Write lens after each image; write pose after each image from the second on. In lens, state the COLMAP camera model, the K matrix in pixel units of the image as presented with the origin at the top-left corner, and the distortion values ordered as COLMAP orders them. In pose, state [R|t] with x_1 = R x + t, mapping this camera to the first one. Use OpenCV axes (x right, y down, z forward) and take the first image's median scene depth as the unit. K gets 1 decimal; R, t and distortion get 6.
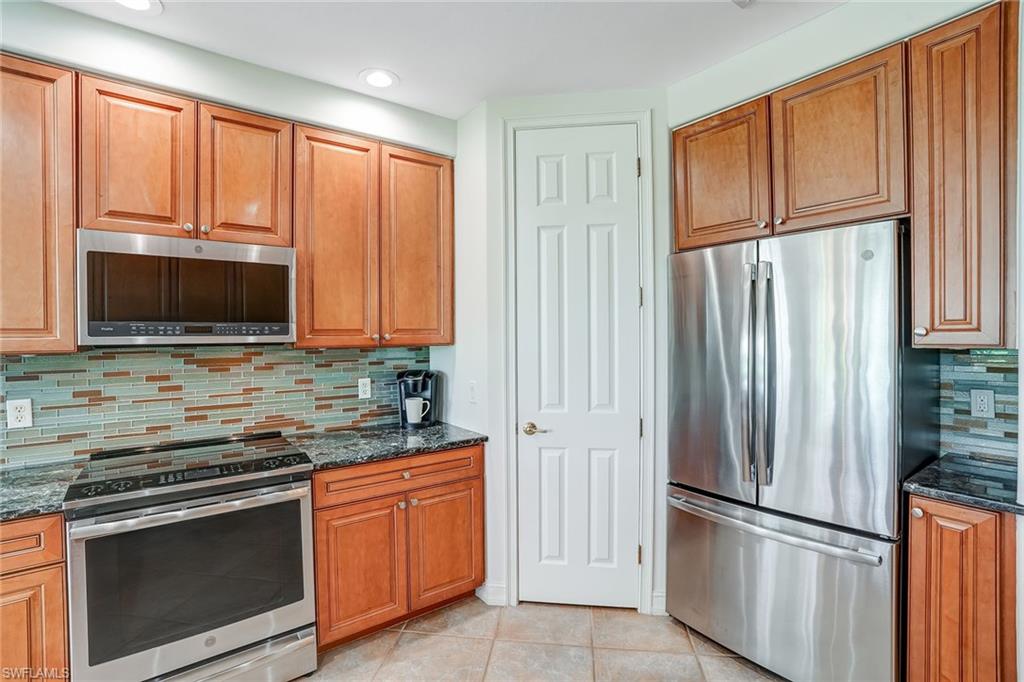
lens RADIAL K [[477.7, 0, 512.0], [0, 477.7, 339.3], [0, 0, 1]] dist [-0.062266, 0.020297]
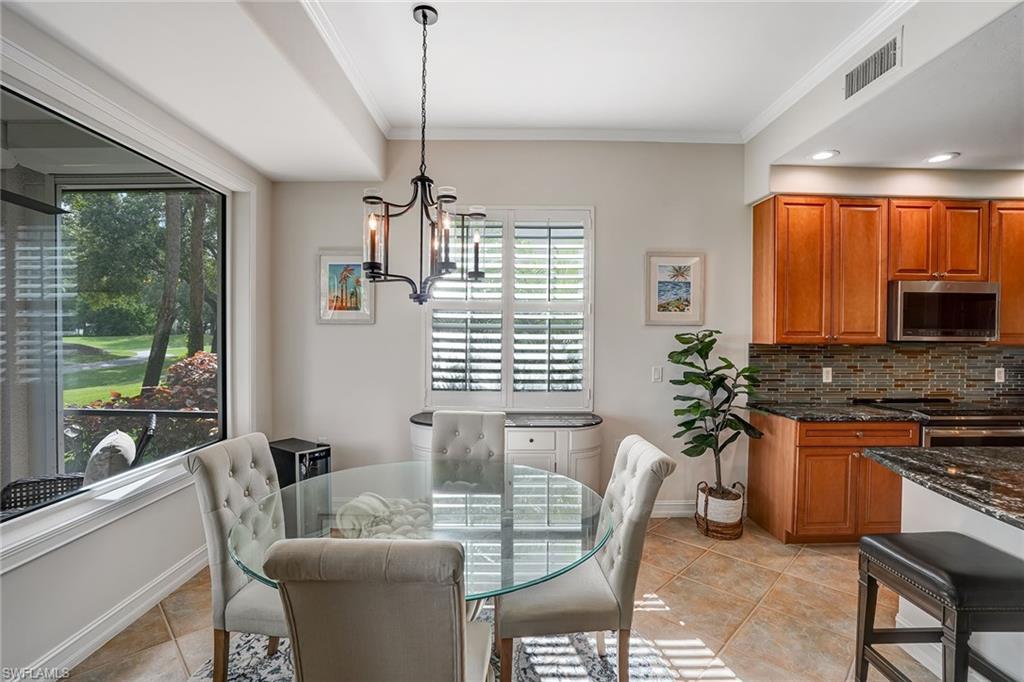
lens RADIAL K [[477.7, 0, 509.1], [0, 477.7, 343.5], [0, 0, 1]] dist [-0.062266, 0.020297]
pose [[0.801609, 0.022634, -0.597420, -0.827321], [-0.017314, 0.999743, 0.014644, 0.018646], [0.597598, -0.001395, 0.801795, -1.178497]]
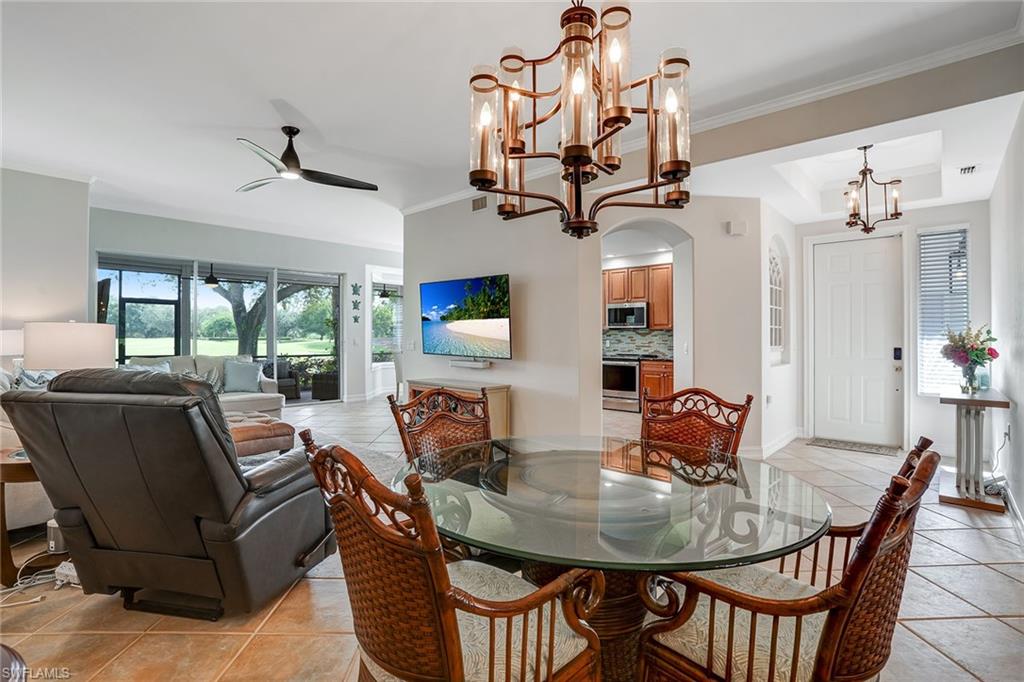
lens RADIAL K [[477.7, 0, 508.6], [0, 477.7, 334.9], [0, 0, 1]] dist [-0.062266, 0.020297]
pose [[0.154180, 0.002432, -0.988040, 2.936265], [-0.013369, 0.999911, 0.000375, 0.074274], [0.987952, 0.013151, 0.154199, -0.610712]]
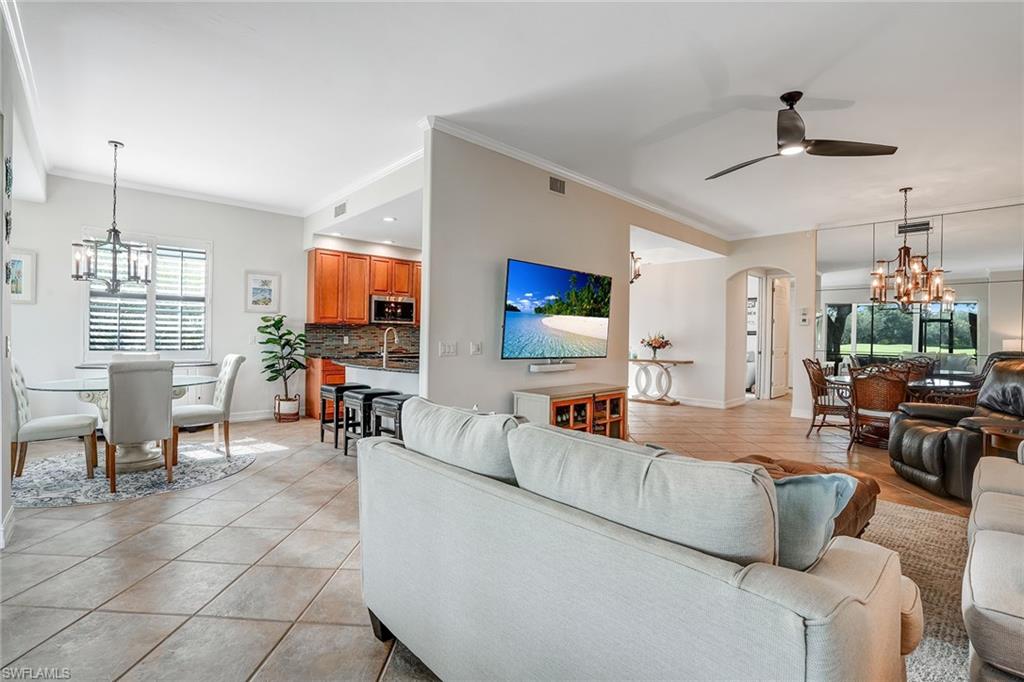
lens RADIAL K [[477.7, 0, 515.5], [0, 477.7, 339.6], [0, 0, 1]] dist [-0.062266, 0.020297]
pose [[0.993346, 0.018704, 0.113636, -0.093385], [-0.018169, 0.999818, -0.005738, 0.129343], [-0.113723, 0.003635, 0.993506, -2.647061]]
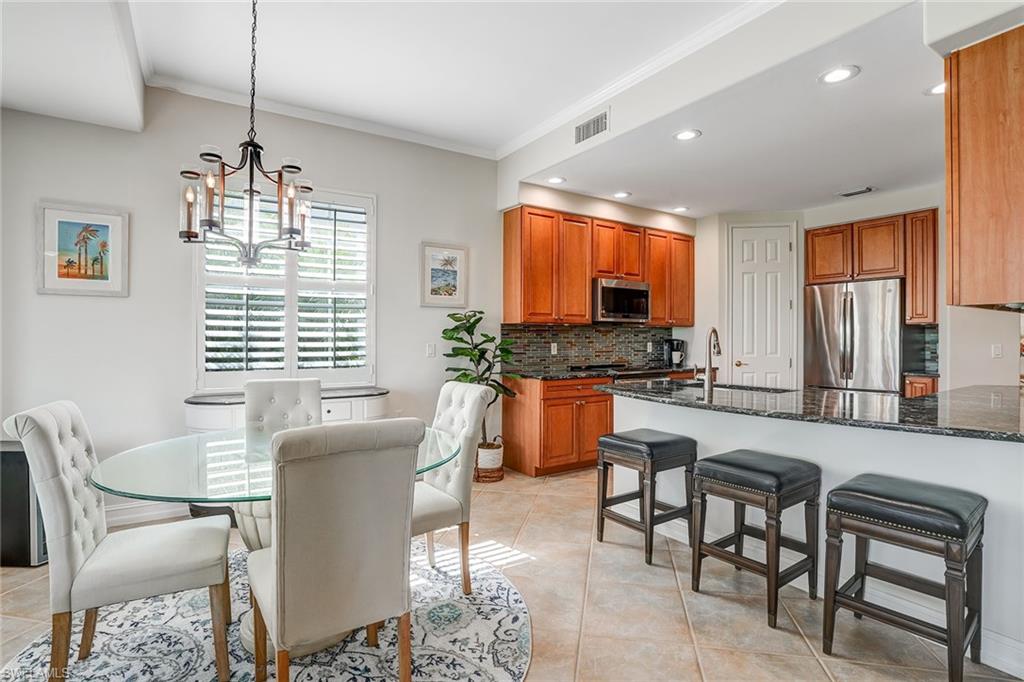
lens RADIAL K [[506.1, 0, 510.9], [0, 506.1, 340.0], [0, 0, 1]] dist [-0.051213, 0.007514]
pose [[0.998045, 0.008712, -0.061895, -0.963050], [-0.009162, 0.999934, -0.006989, 0.114231], [0.061830, 0.007542, 0.998058, -1.525078]]
